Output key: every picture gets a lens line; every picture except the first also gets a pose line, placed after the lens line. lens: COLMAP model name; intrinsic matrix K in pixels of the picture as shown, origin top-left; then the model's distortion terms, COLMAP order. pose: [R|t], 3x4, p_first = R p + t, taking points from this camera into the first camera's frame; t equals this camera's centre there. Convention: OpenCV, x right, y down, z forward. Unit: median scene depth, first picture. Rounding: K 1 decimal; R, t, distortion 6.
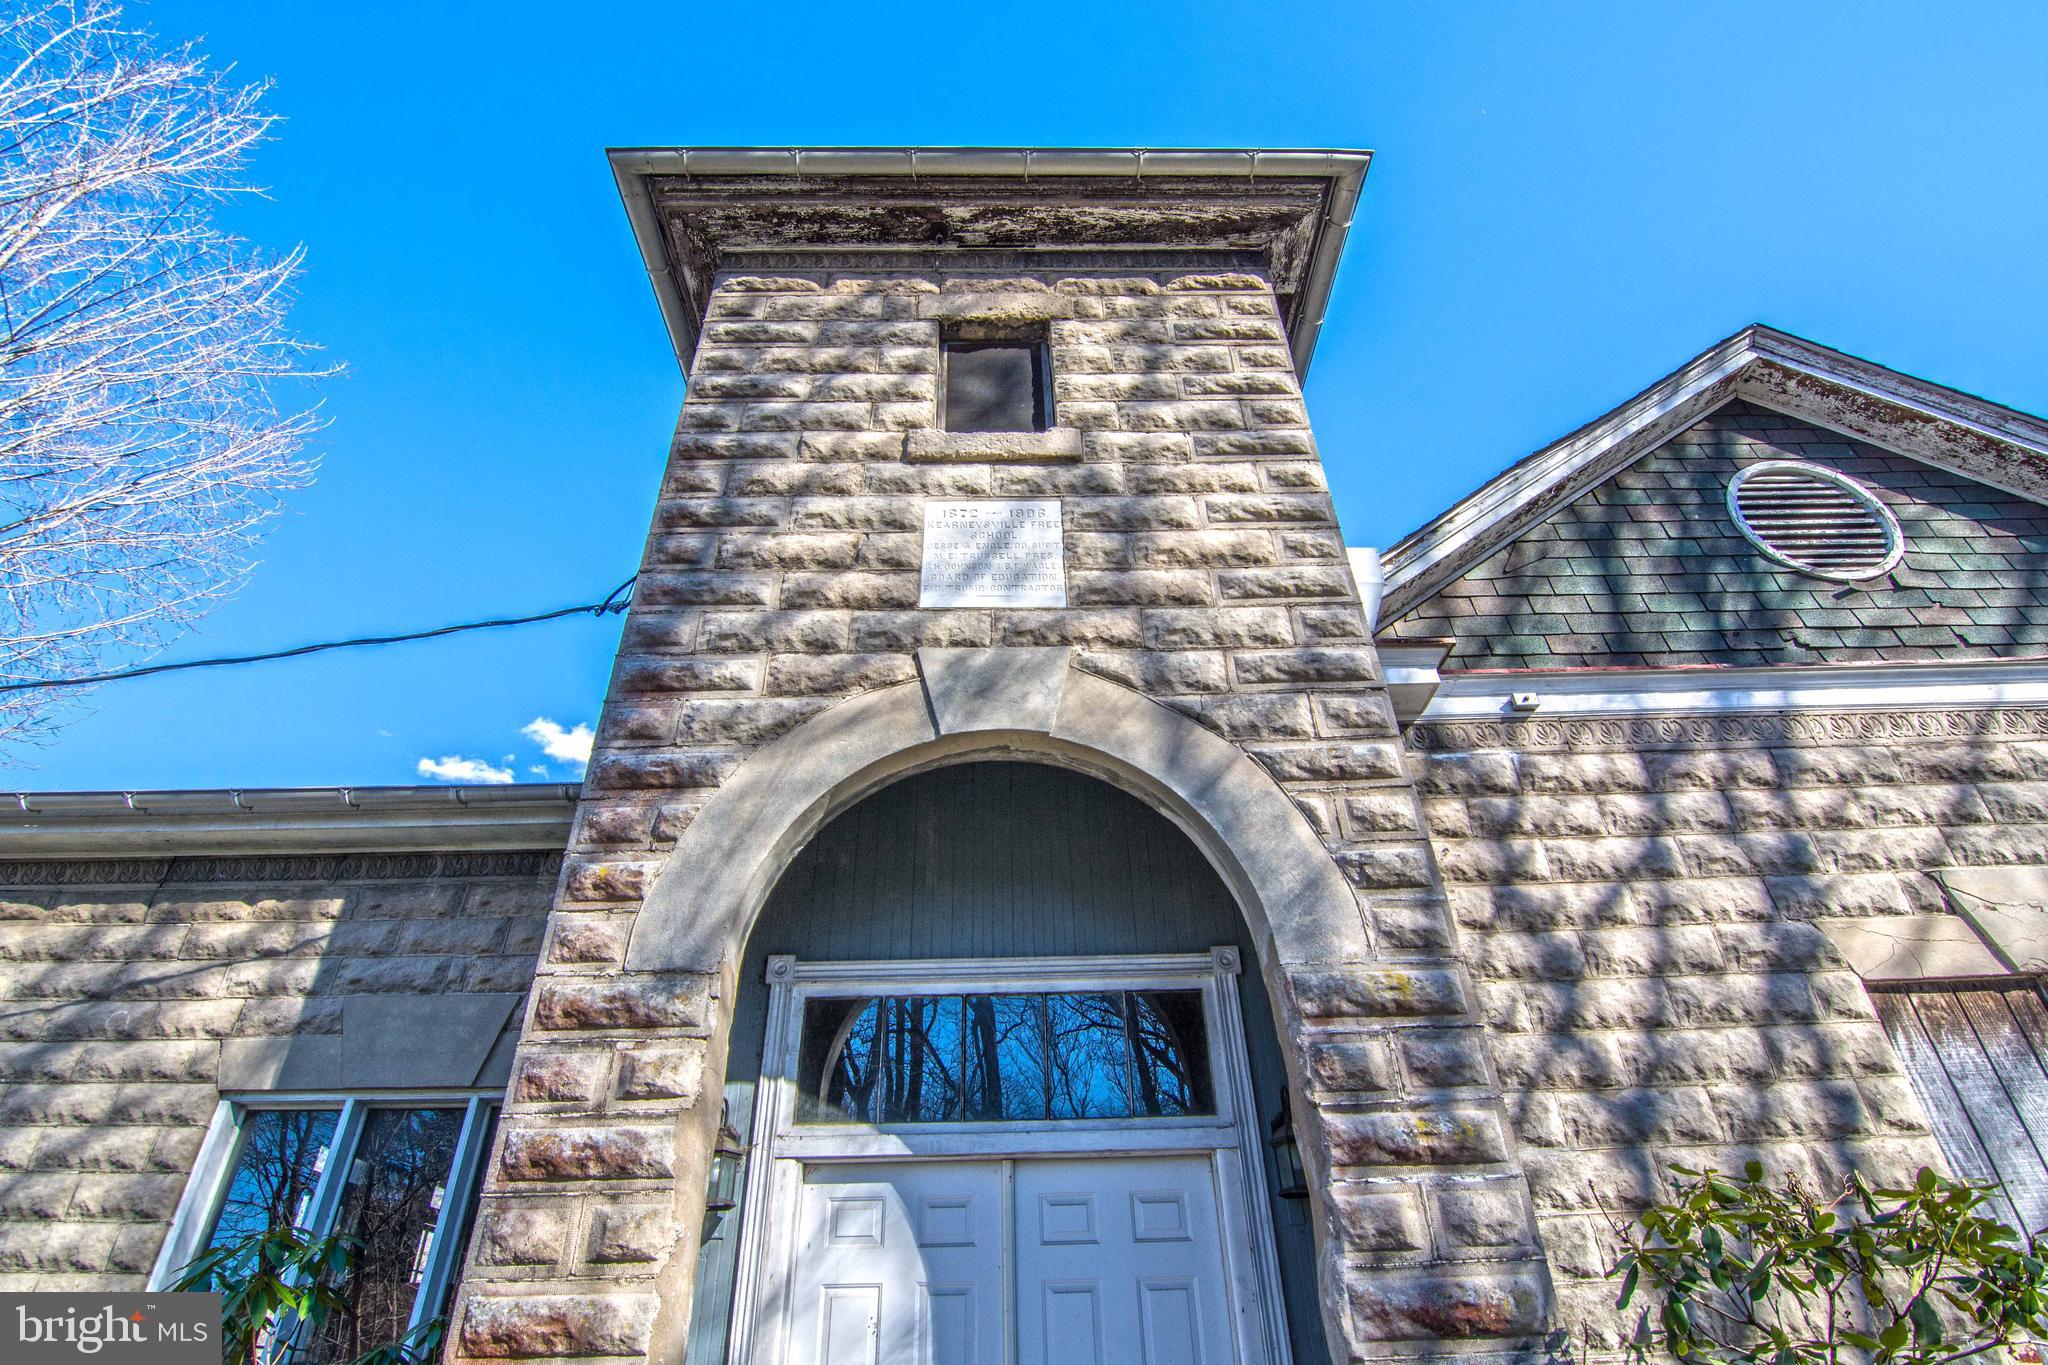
lens RADIAL K [[1005.9, 0, 1022.8], [0, 1005.9, 678.1], [0, 0, 1]] dist [-0.004539, -0.009420]
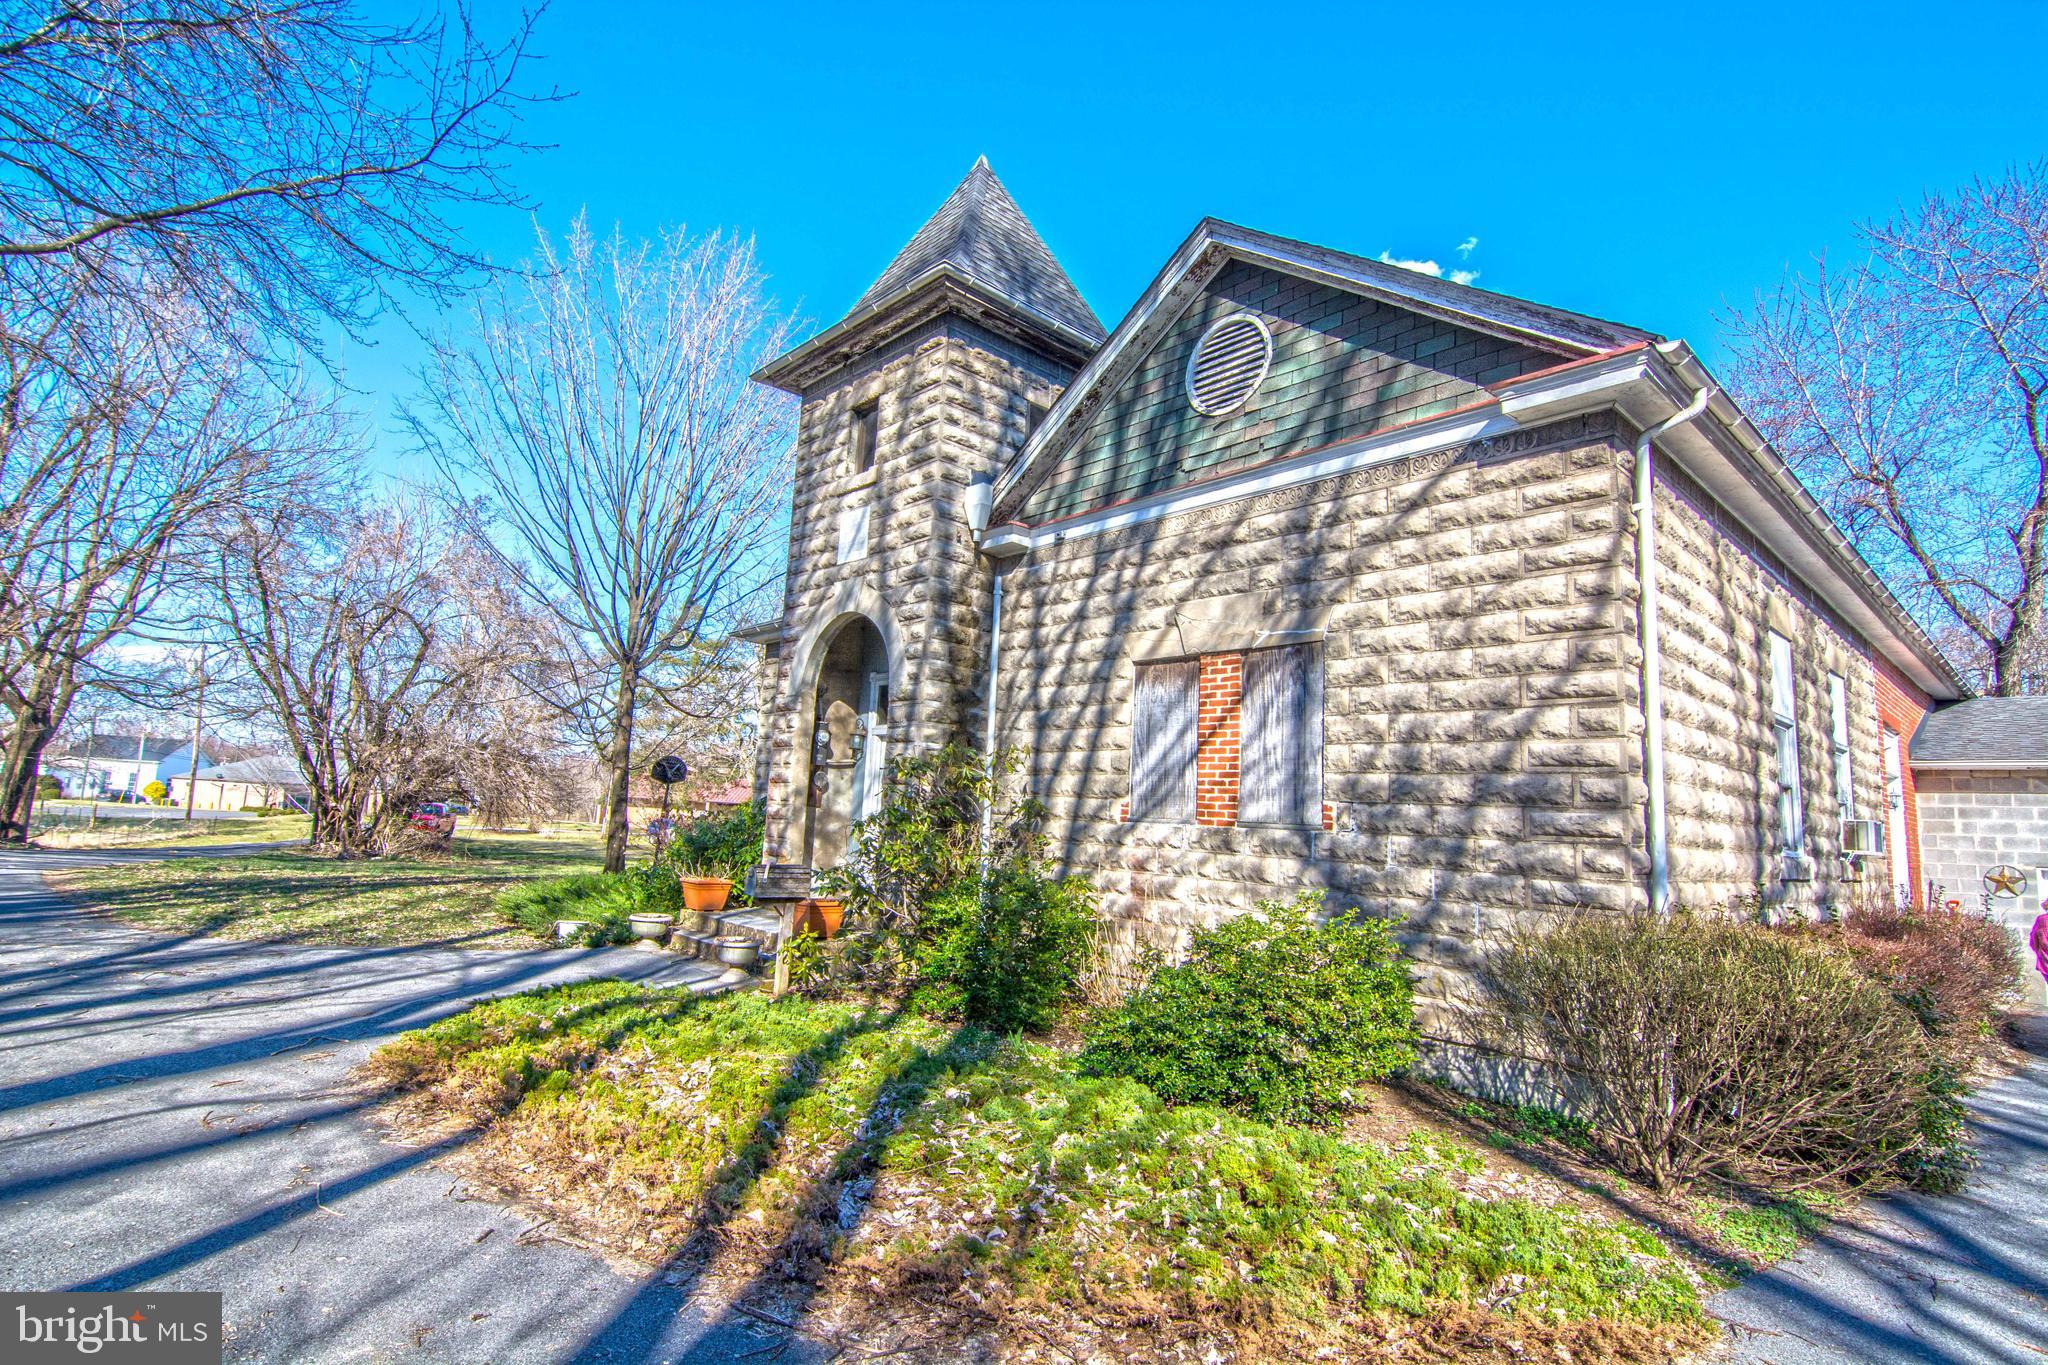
lens RADIAL K [[1005.9, 0, 1023.3], [0, 1005.9, 698.0], [0, 0, 1]] dist [-0.004539, -0.009420]
pose [[0.671569, -0.036360, -0.740049, 2.108756], [0.365930, 0.884763, 0.288599, -0.330623], [0.644275, -0.464620, 0.607485, -0.514539]]
